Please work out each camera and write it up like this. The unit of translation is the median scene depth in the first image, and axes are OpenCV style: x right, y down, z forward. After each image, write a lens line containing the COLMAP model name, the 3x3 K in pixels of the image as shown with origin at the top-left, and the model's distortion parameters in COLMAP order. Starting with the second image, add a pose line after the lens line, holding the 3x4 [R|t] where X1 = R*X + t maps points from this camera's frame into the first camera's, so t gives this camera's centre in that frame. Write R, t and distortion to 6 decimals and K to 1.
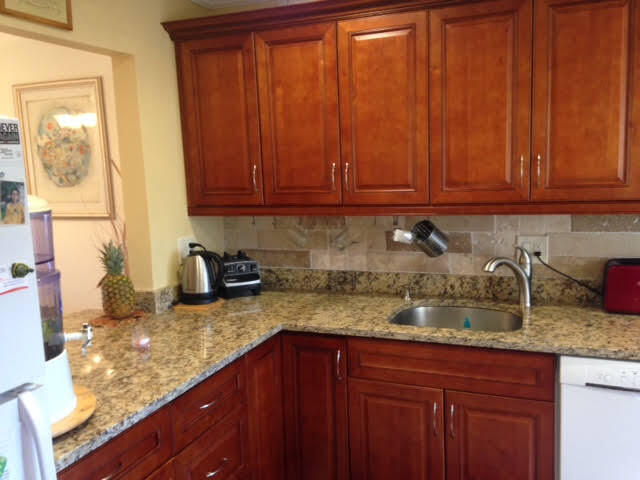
lens RADIAL K [[586.7, 0, 320.0], [0, 586.7, 240.0], [0, 0, 1]] dist [0.207197, -0.332658]
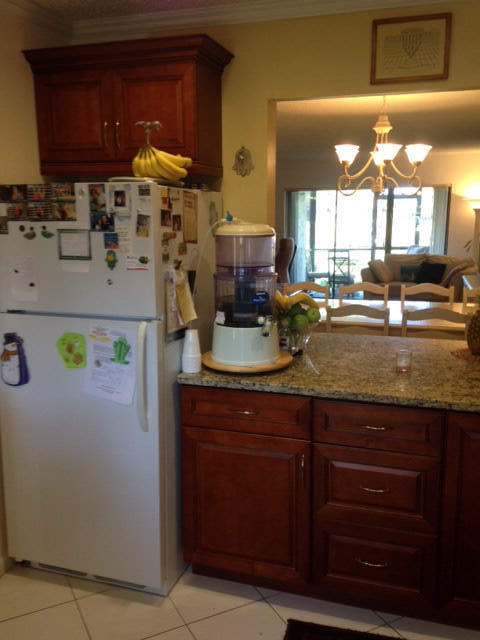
lens RADIAL K [[586.7, 0, 240.0], [0, 586.7, 320.0], [0, 0, 1]] dist [0.207197, -0.332658]
pose [[0.061847, 0.210833, -0.975564, 0.716336], [-0.124780, 0.971399, 0.202022, -0.093552], [0.990255, 0.109236, 0.086386, 0.568834]]
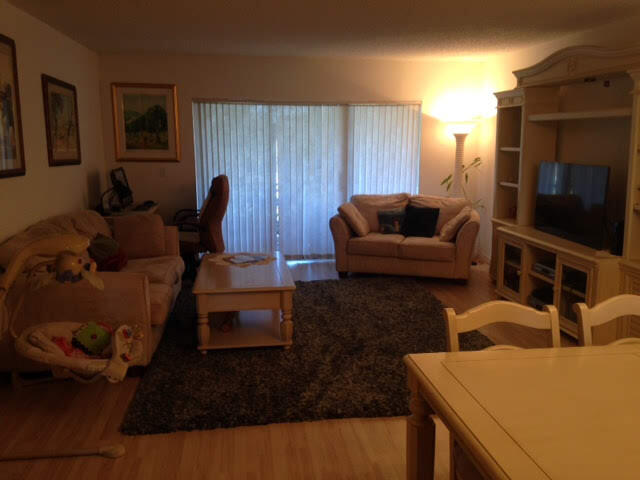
lens RADIAL K [[586.7, 0, 320.0], [0, 586.7, 240.0], [0, 0, 1]] dist [0.207197, -0.332658]
pose [[0.488523, 0.184330, -0.852859, -0.955577], [-0.128125, 0.981990, 0.138848, 0.004773], [0.863093, 0.041443, 0.503342, 0.279167]]
